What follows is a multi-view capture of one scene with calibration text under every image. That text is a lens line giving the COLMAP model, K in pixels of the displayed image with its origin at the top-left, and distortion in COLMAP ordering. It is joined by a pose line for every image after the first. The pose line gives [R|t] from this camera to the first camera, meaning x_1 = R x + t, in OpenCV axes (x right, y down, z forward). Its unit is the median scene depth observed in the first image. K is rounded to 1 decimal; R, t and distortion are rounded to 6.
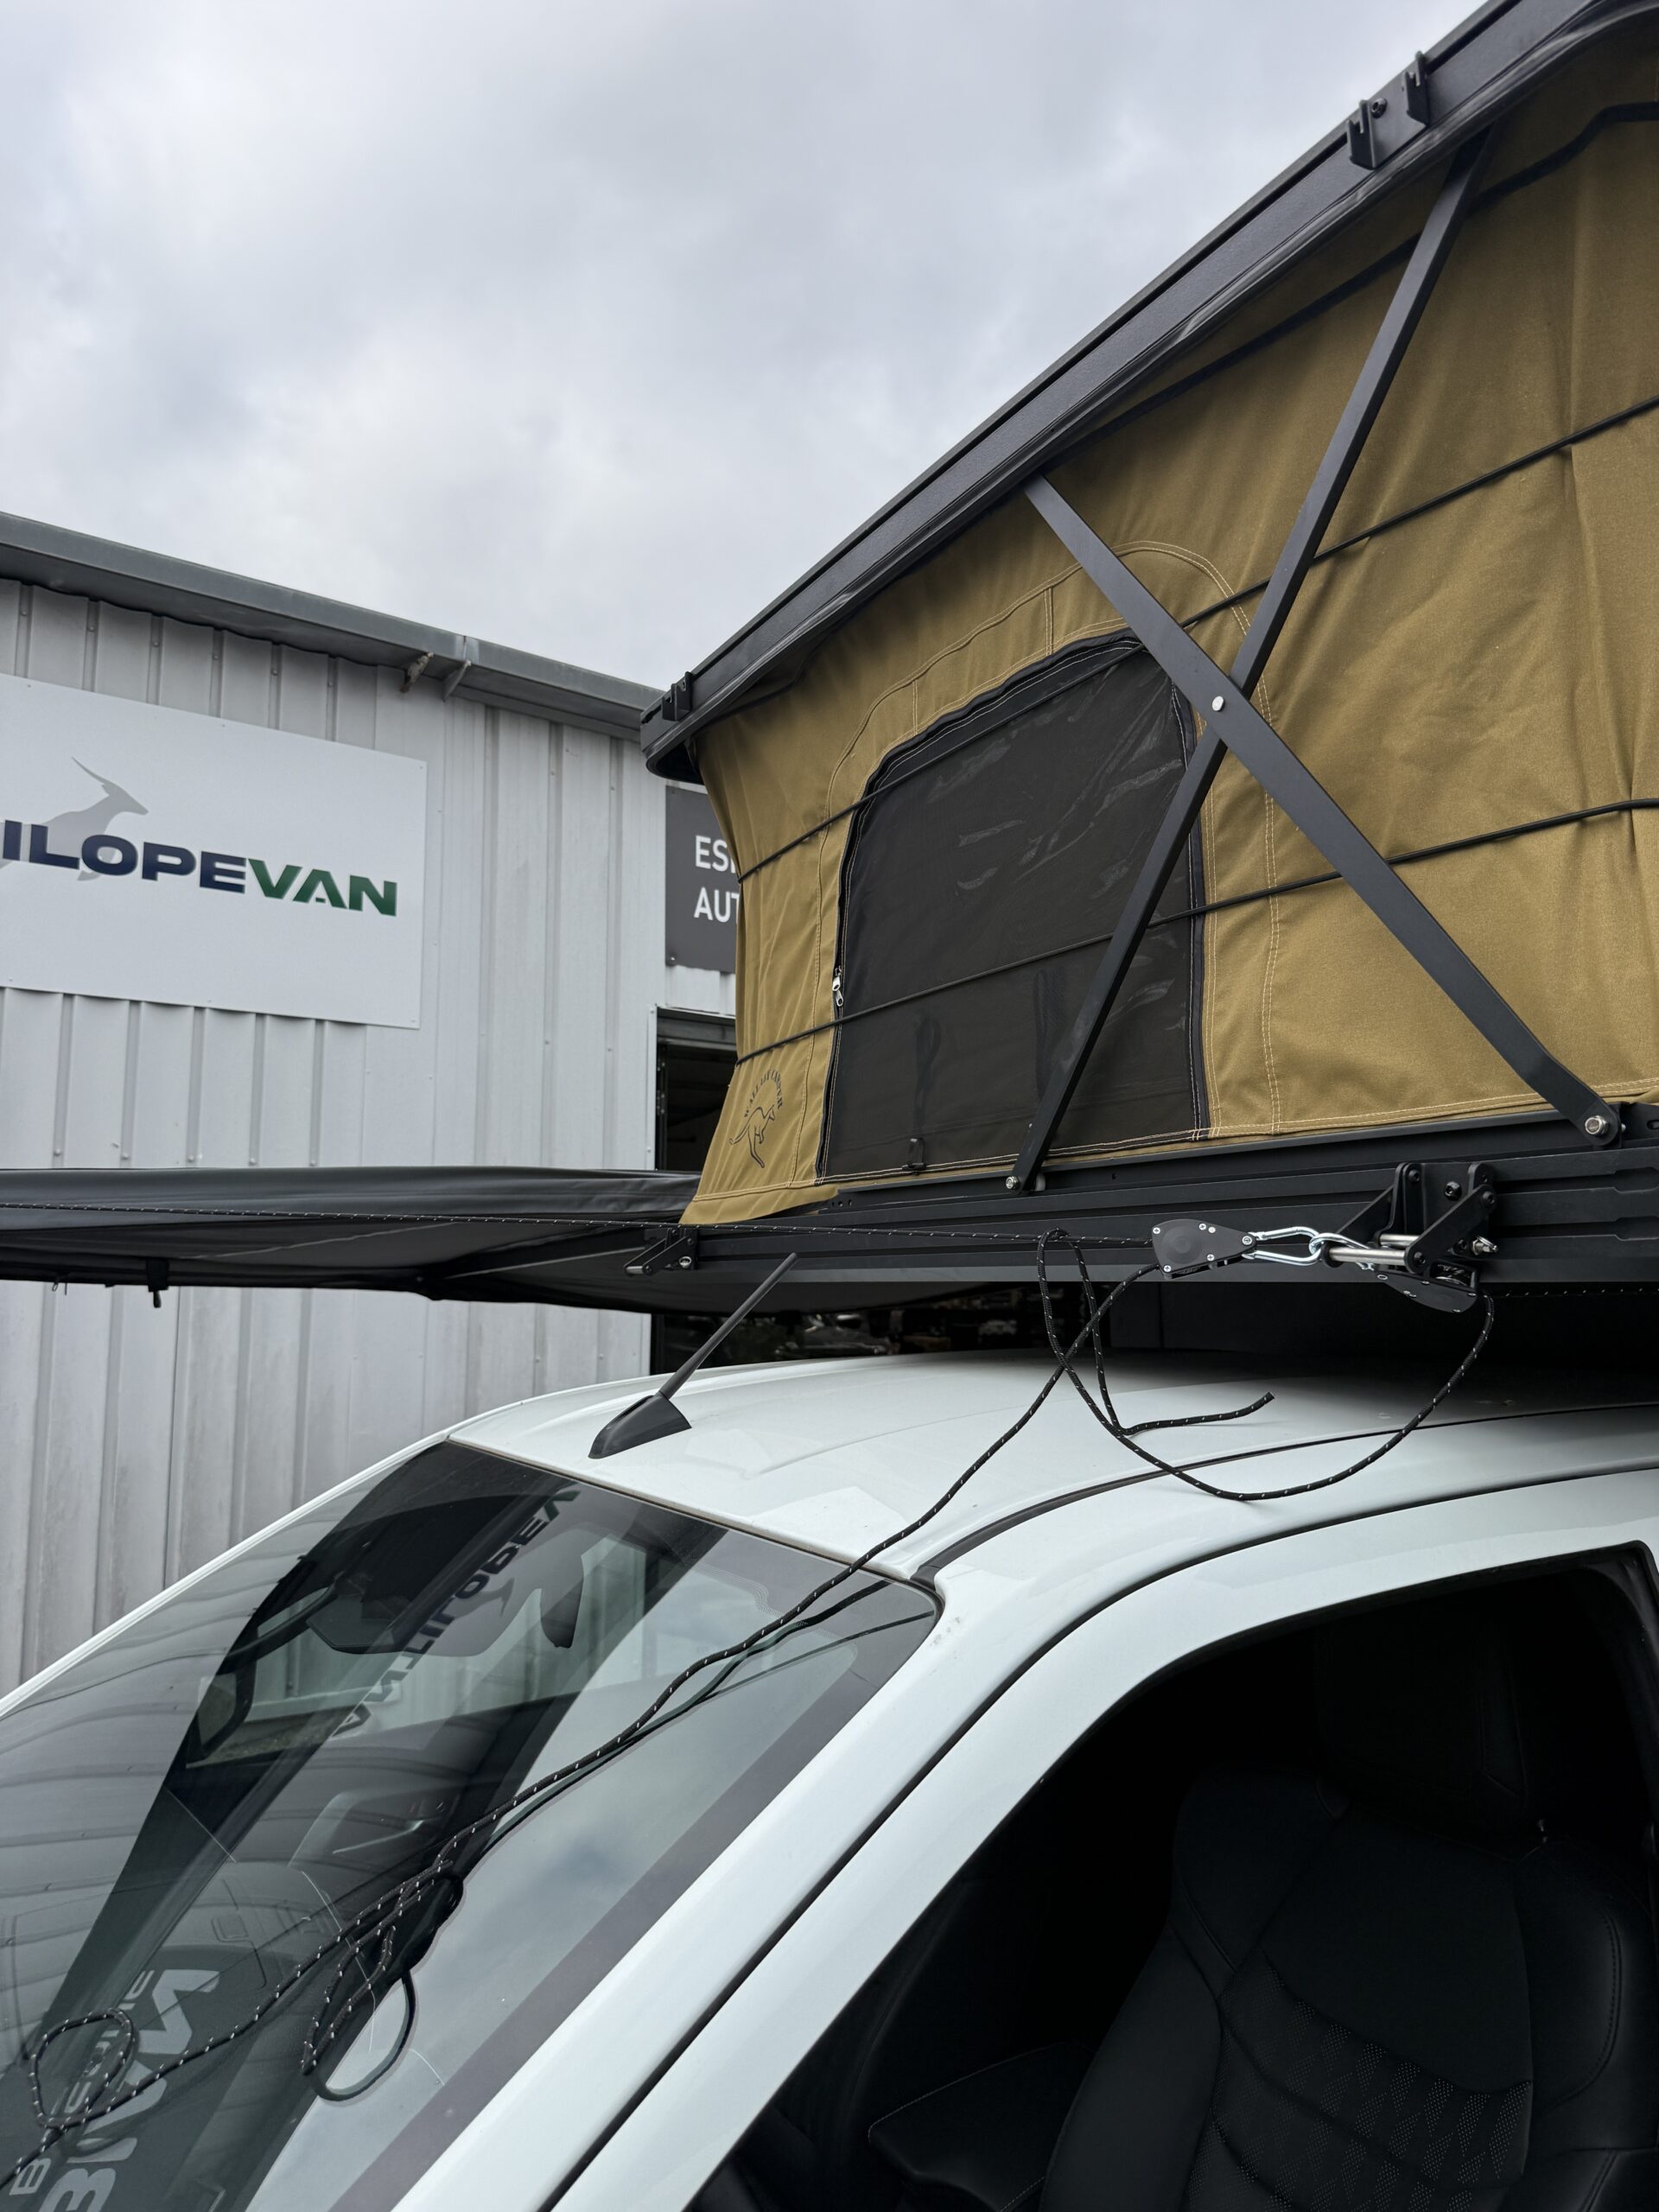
lens RADIAL K [[1557.9, 0, 831.4], [0, 1557.9, 1120.7], [0, 0, 1]] dist [0.070471, -0.093019]
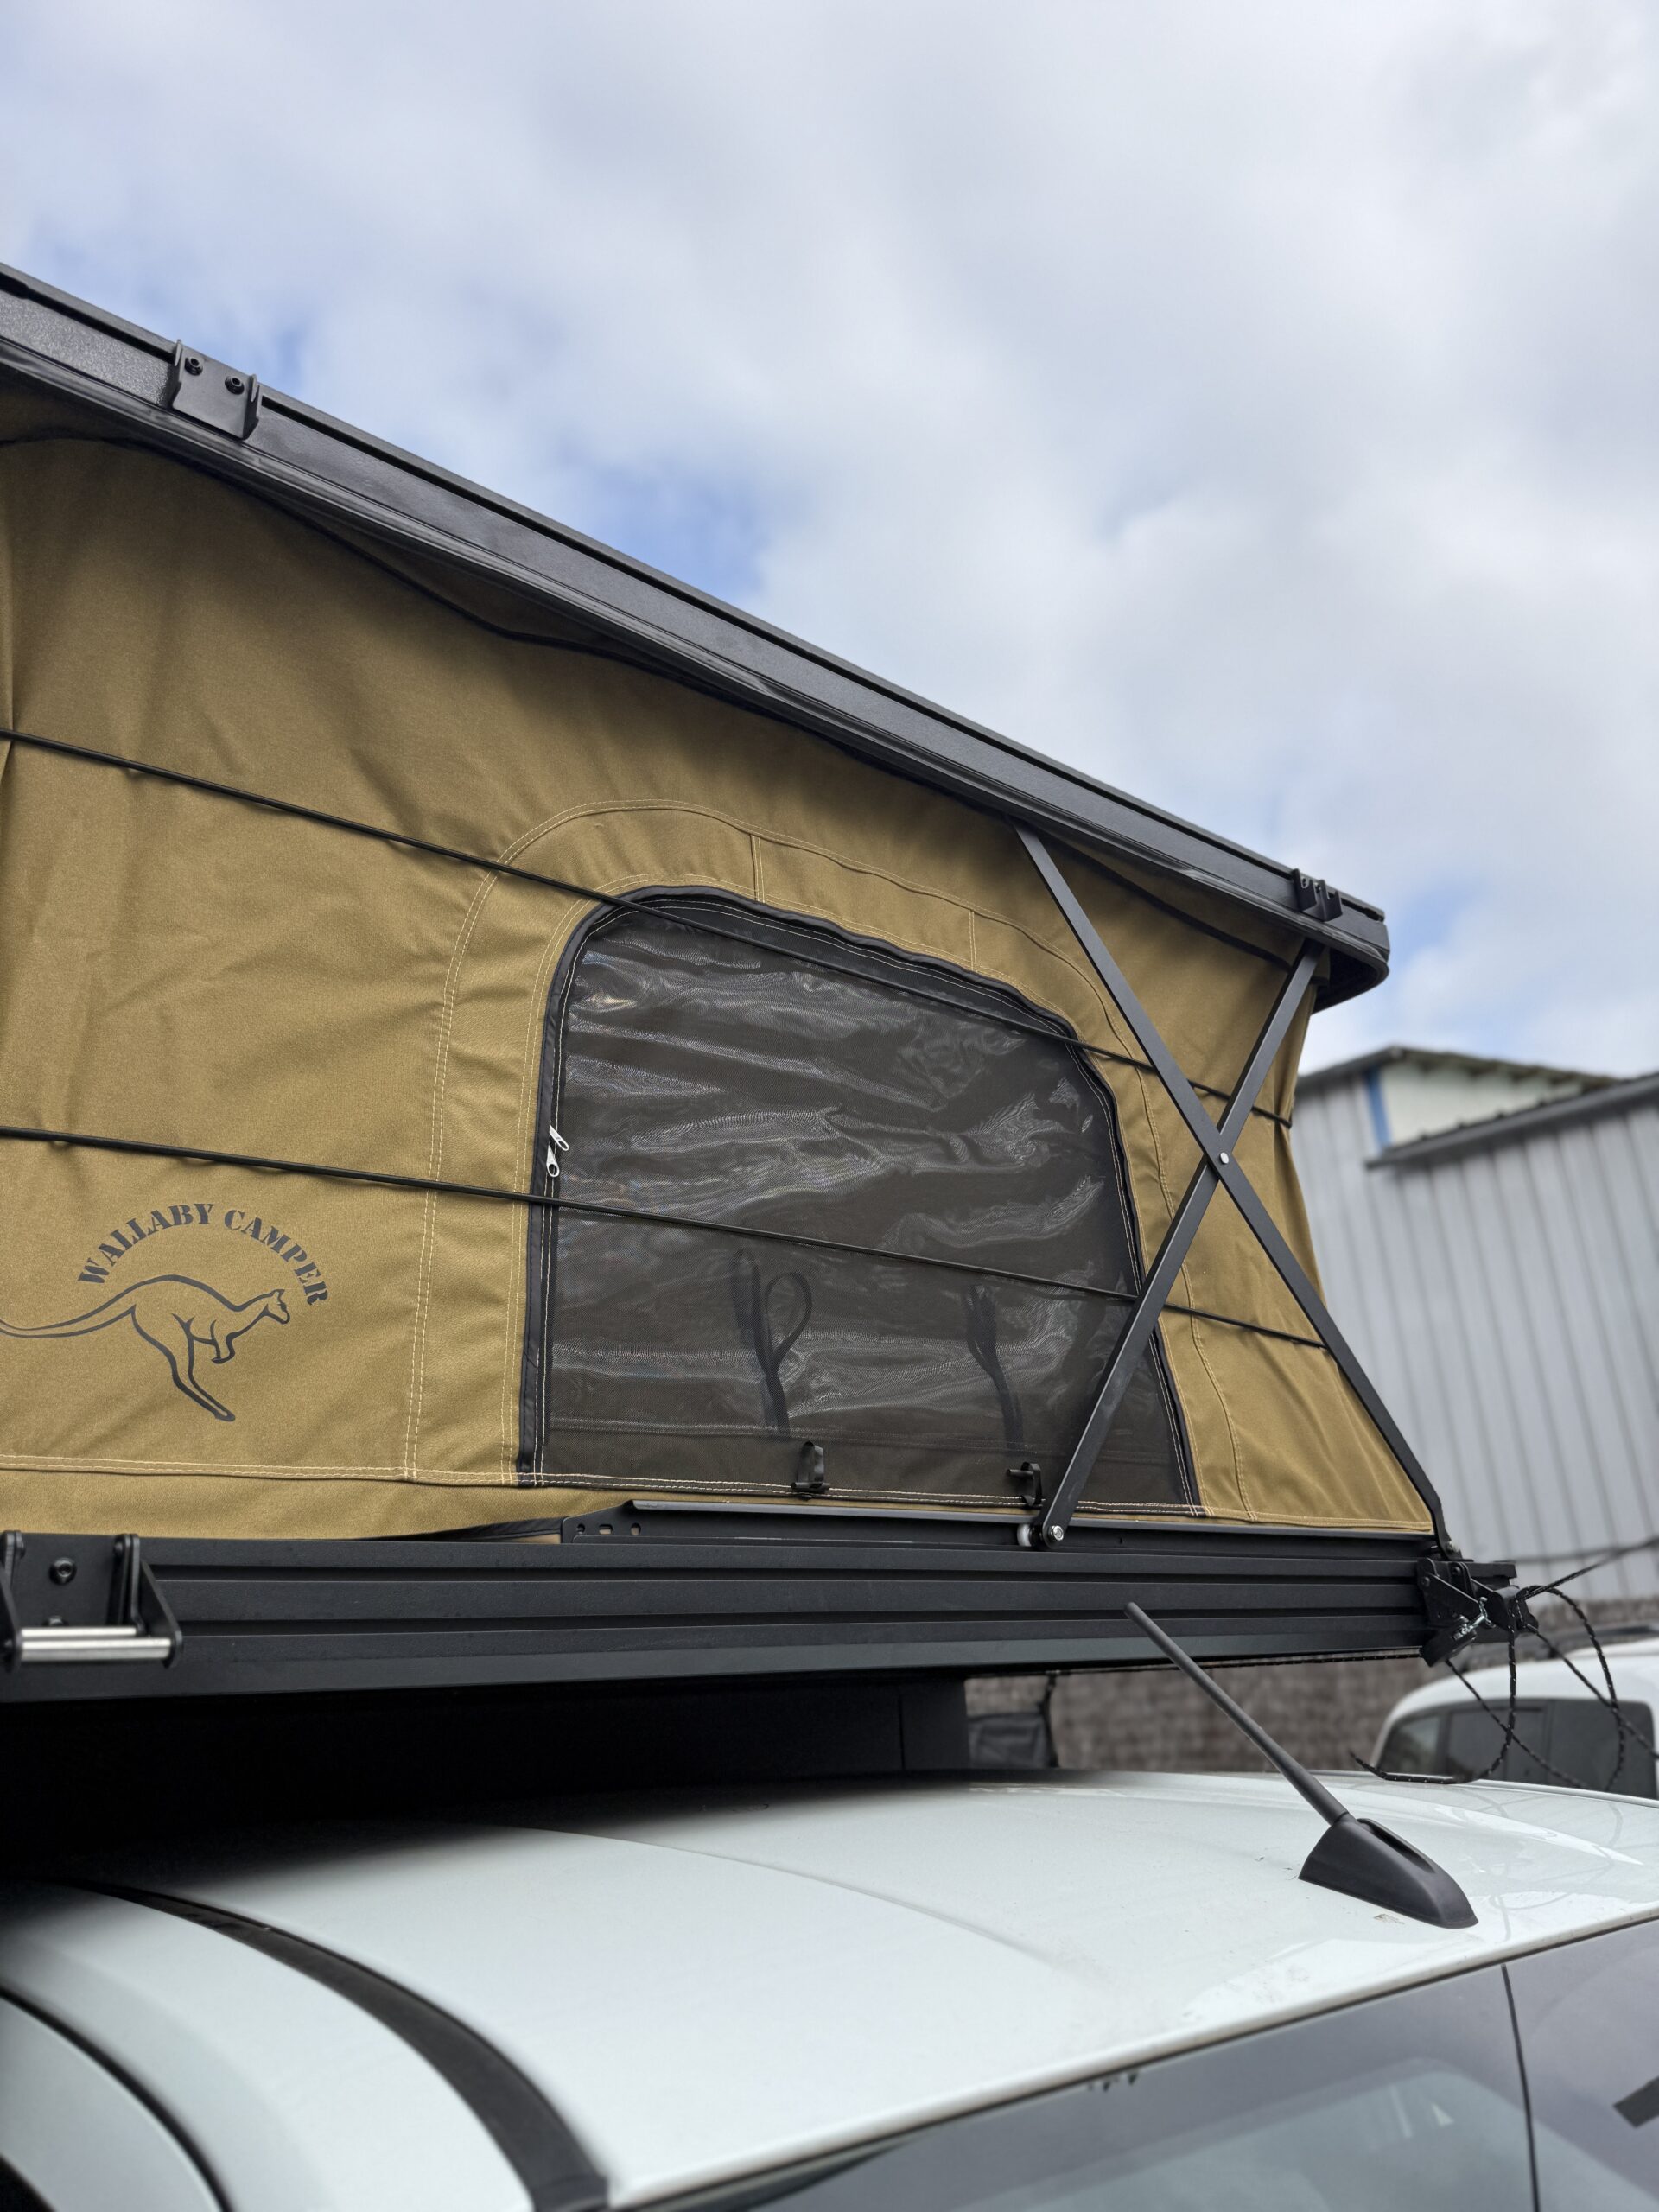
lens RADIAL K [[1557.9, 0, 848.5], [0, 1557.9, 1100.6], [0, 0, 1]] dist [0.070471, -0.093019]
pose [[-0.184620, 0.371419, 0.909925, -0.563962], [-0.041974, 0.922016, -0.384870, 0.121417], [-0.981913, -0.109248, -0.154633, 0.999615]]
